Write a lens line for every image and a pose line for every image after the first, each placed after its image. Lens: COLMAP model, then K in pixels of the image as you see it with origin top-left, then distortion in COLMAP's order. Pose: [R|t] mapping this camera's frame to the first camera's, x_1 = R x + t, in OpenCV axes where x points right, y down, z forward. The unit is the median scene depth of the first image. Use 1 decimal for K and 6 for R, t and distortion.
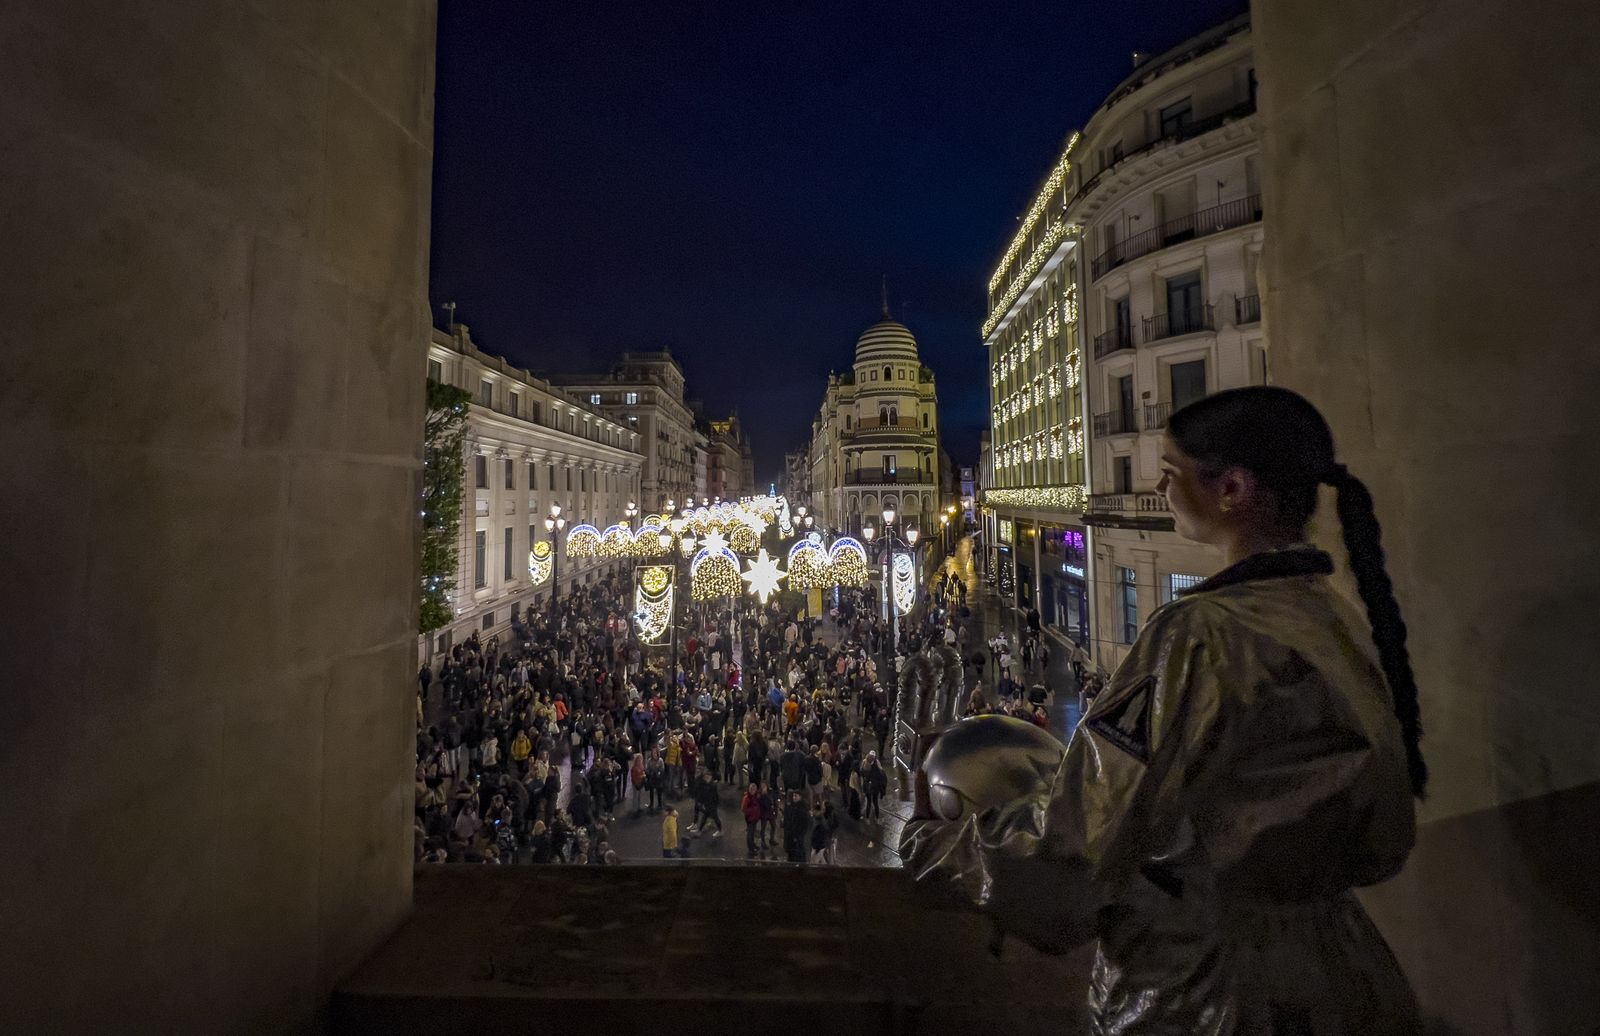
lens RADIAL K [[668.6, 0, 784.6], [0, 668.6, 454.9], [0, 0, 1]] dist [0.000801, 0.000039]
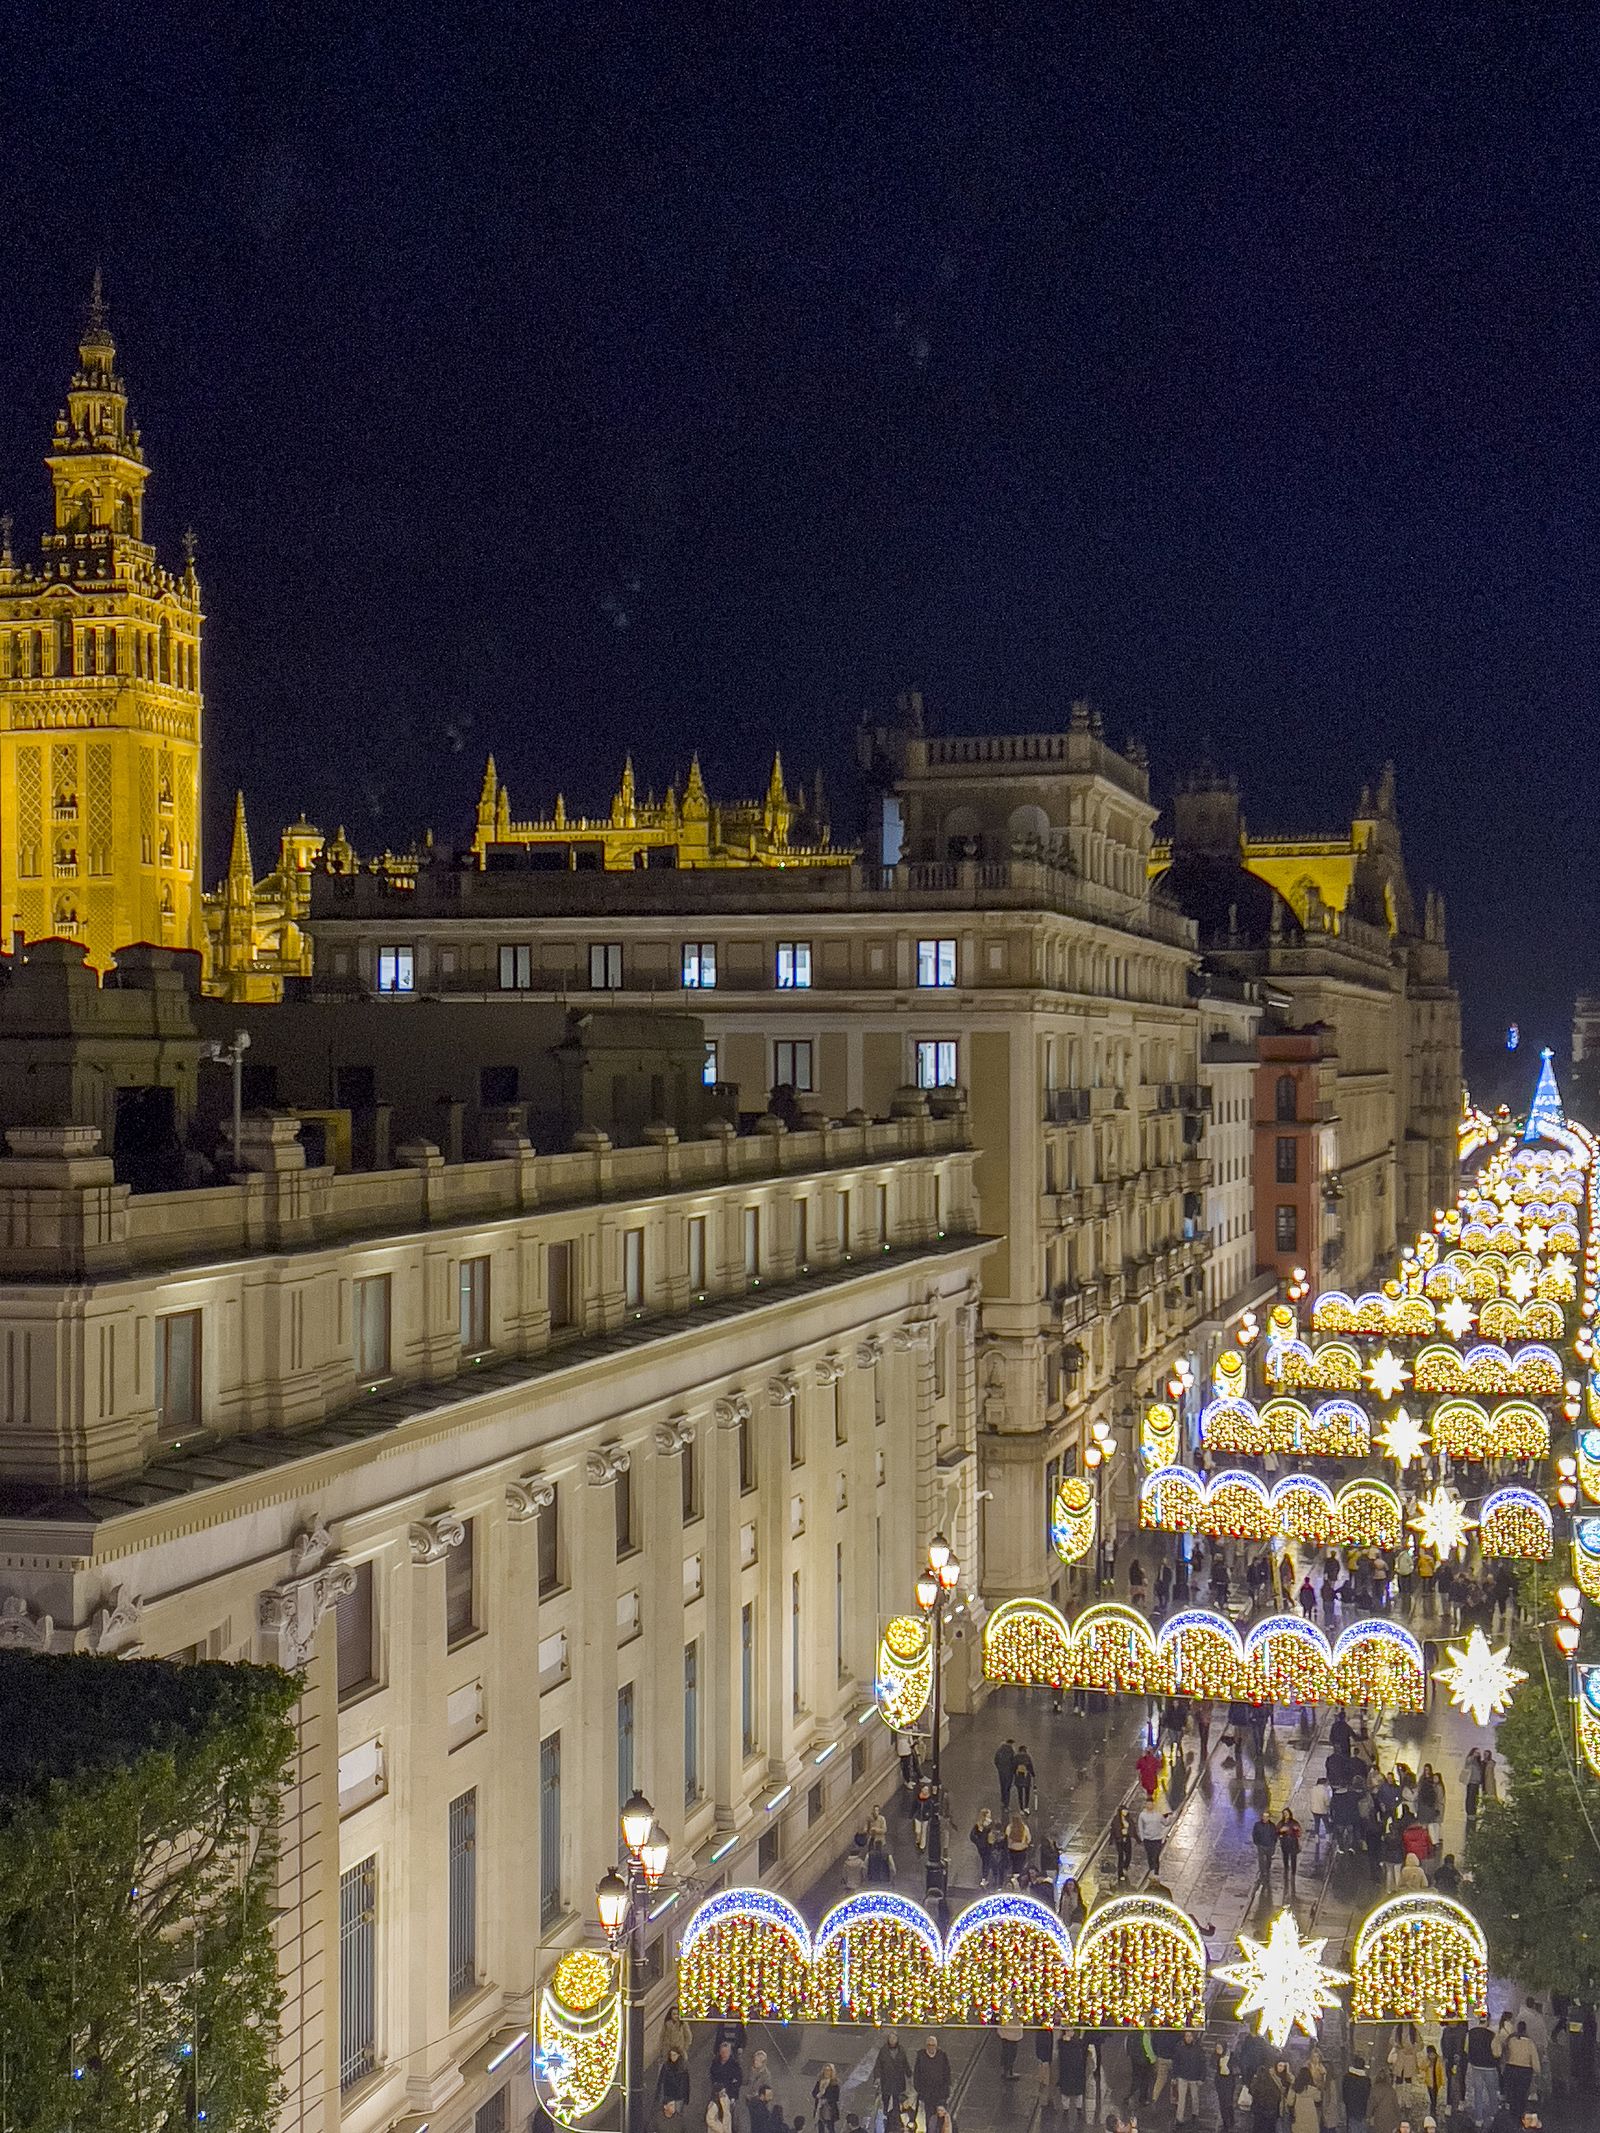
lens RADIAL K [[2777.3, 0, 778.3], [0, 2777.3, 1085.2], [0, 0, 1]] dist [0.188457, -0.611014]
pose [[0.959623, 0.011894, -0.281038, -0.000788], [0.009661, 0.997123, 0.075188, -0.116961], [0.281123, -0.074867, 0.956747, 0.016821]]
